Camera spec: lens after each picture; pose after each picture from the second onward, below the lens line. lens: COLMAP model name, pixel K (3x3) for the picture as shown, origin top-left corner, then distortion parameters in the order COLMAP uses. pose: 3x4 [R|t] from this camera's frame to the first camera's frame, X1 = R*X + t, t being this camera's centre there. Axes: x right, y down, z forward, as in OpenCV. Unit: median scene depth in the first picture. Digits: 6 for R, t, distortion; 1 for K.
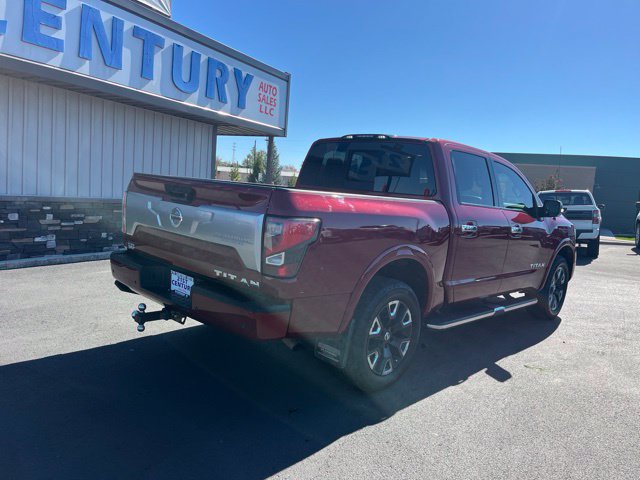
lens RADIAL K [[483.4, 0, 317.0], [0, 483.4, 238.4], [0, 0, 1]] dist [0.072408, -0.089667]
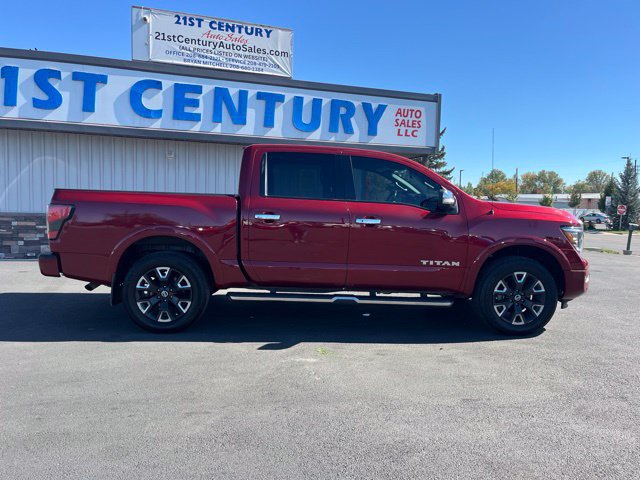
lens RADIAL K [[483.4, 0, 317.0], [0, 483.4, 238.4], [0, 0, 1]] dist [0.072408, -0.089667]
pose [[0.728073, -0.011314, -0.685406, 0.668282], [-0.038274, 0.997633, -0.057124, 0.051853], [0.684430, 0.067824, 0.725917, 0.138424]]
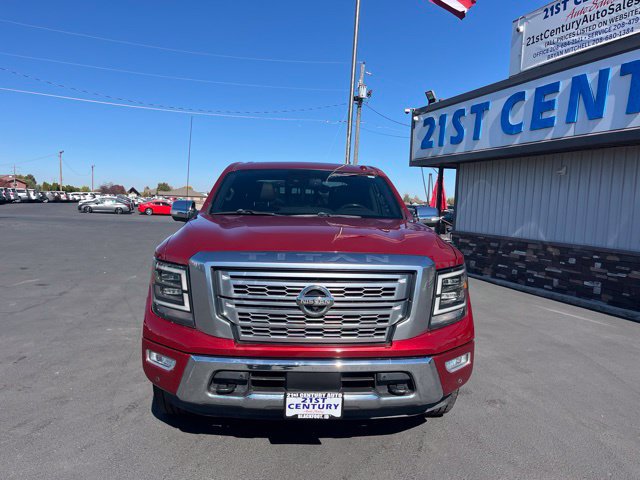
lens RADIAL K [[484.1, 0, 317.8], [0, 484.1, 243.0], [0, 0, 1]] dist [0.075340, -0.100053]
pose [[-0.675982, -0.043437, -0.735637, 0.665980], [-0.164858, 0.981874, 0.093513, -0.089040], [0.718241, 0.184489, -0.670891, 1.230476]]
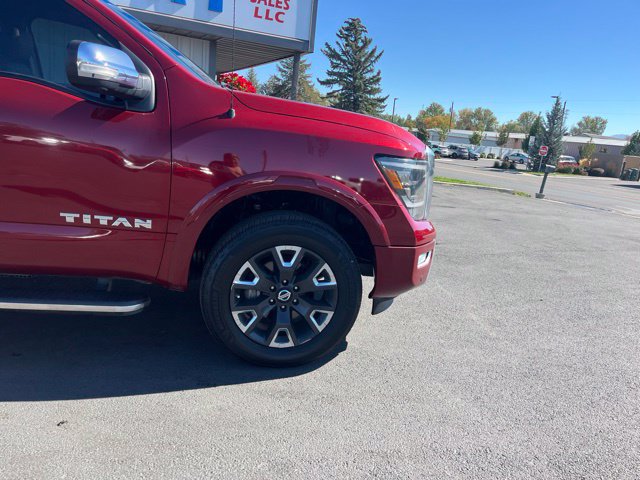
lens RADIAL K [[484.1, 0, 317.8], [0, 484.1, 243.0], [0, 0, 1]] dist [0.075340, -0.100053]
pose [[0.808885, 0.130128, -0.573386, 0.612015], [-0.092356, 0.991216, 0.094665, 0.014421], [0.580668, -0.023618, 0.813798, 0.569927]]
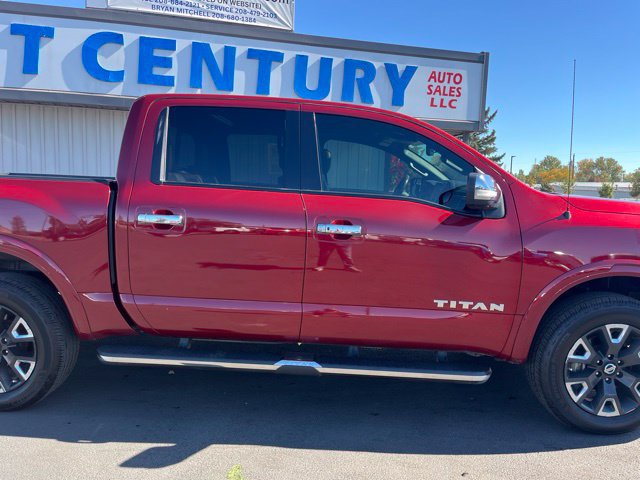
lens RADIAL K [[483.9, 0, 326.2], [0, 483.9, 240.3], [0, 0, 1]] dist [0.094634, -0.132863]
pose [[0.676635, 0.020863, -0.736023, 0.534722], [-0.056027, 0.998159, -0.023214, 0.006263], [0.734184, 0.056945, 0.676558, 0.403445]]
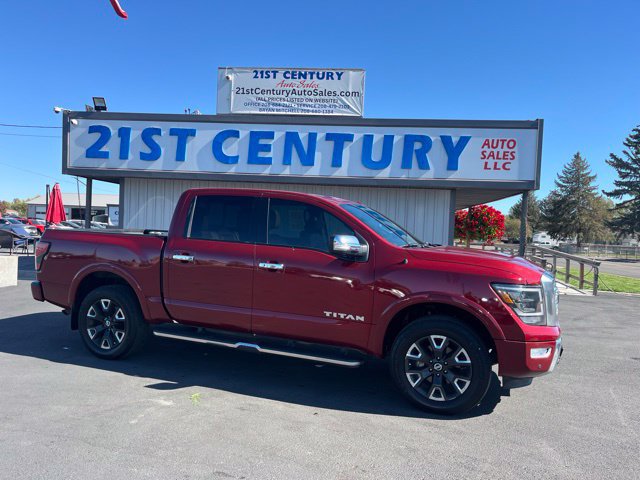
lens RADIAL K [[484.1, 0, 317.8], [0, 484.1, 243.0], [0, 0, 1]] dist [0.075340, -0.100053]
pose [[0.384533, -0.040975, -0.922201, 0.871998], [-0.107301, 0.990258, -0.088741, 0.008592], [0.916854, 0.133076, 0.376390, 0.474976]]
